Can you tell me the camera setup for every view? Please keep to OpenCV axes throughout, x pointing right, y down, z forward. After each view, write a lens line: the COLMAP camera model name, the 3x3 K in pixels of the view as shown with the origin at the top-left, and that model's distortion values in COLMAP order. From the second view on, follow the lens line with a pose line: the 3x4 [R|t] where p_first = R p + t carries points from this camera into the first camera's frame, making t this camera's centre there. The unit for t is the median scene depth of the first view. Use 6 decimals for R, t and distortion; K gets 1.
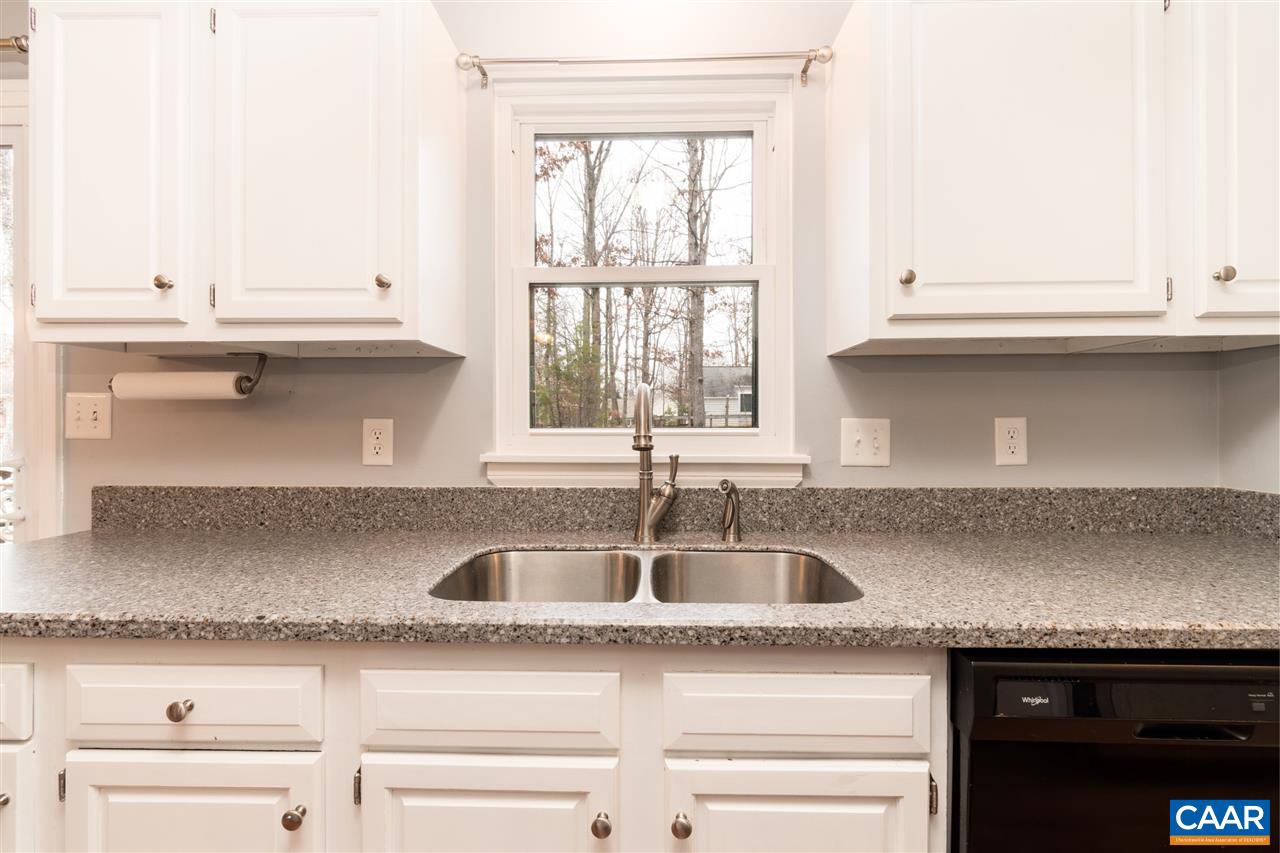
lens RADIAL K [[568.2, 0, 641.2], [0, 568.2, 422.8], [0, 0, 1]] dist [0.001400, -0.001206]
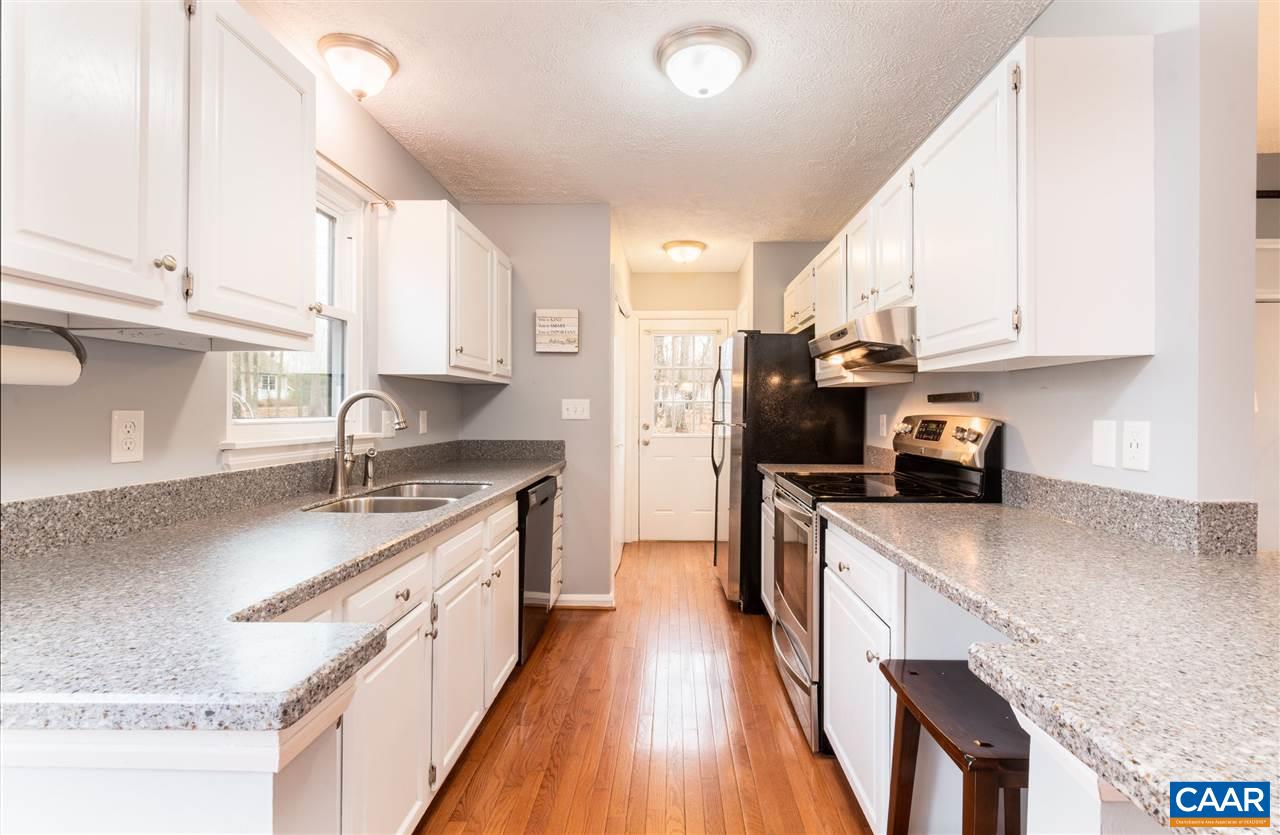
lens RADIAL K [[577.9, 0, 656.8], [0, 577.9, 409.5], [0, 0, 1]] dist [0.002878, -0.000067]
pose [[-0.003223, 0.003505, 0.999989, -1.424703], [-0.002741, 0.999990, -0.003513, -0.007776], [-0.999991, -0.002752, -0.003213, 0.170008]]
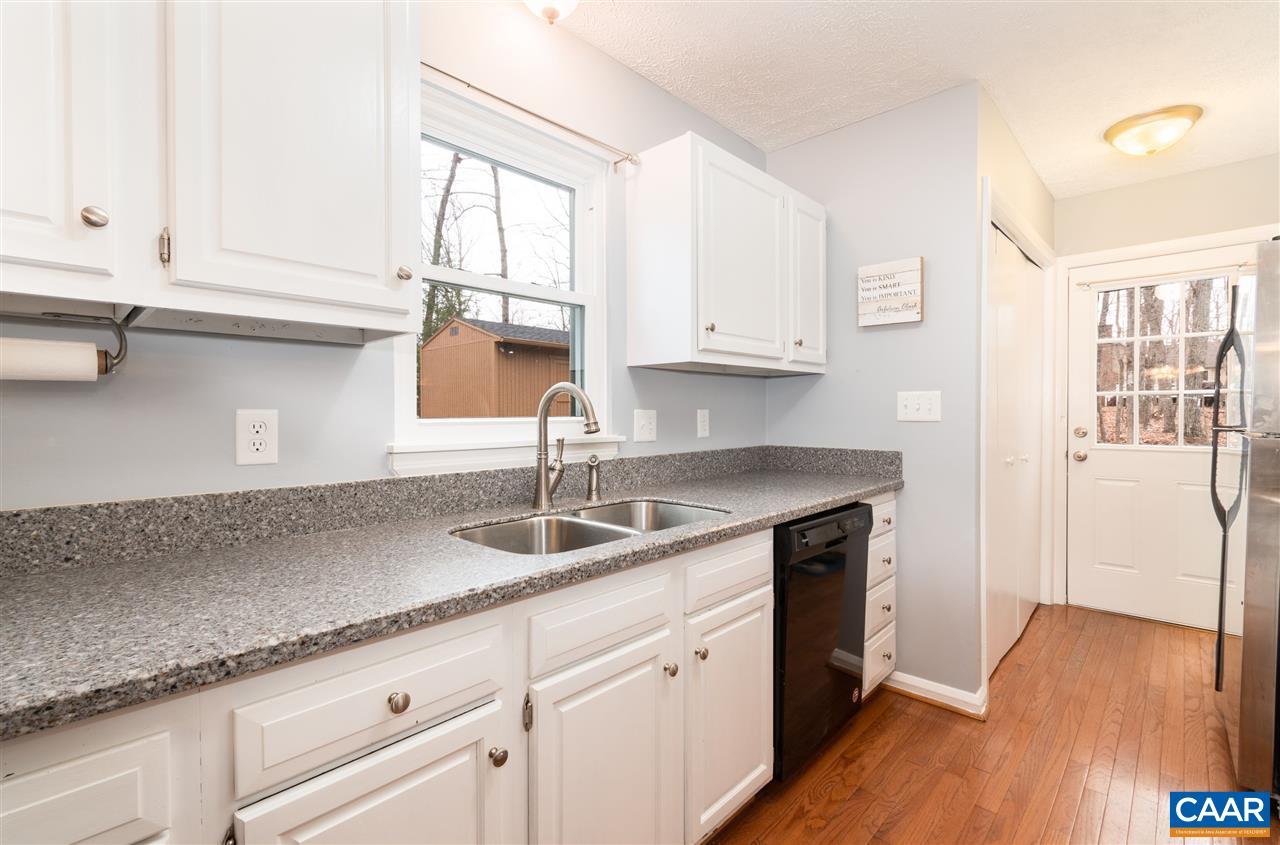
lens RADIAL K [[572.1, 0, 641.6], [0, 572.1, 419.9], [0, 0, 1]] dist [0.002200, -0.001095]
pose [[0.664817, -0.011920, 0.746912, -0.739933], [0.002212, 0.999900, 0.013988, -0.001735], [-0.747003, -0.007648, 0.664776, 0.009061]]
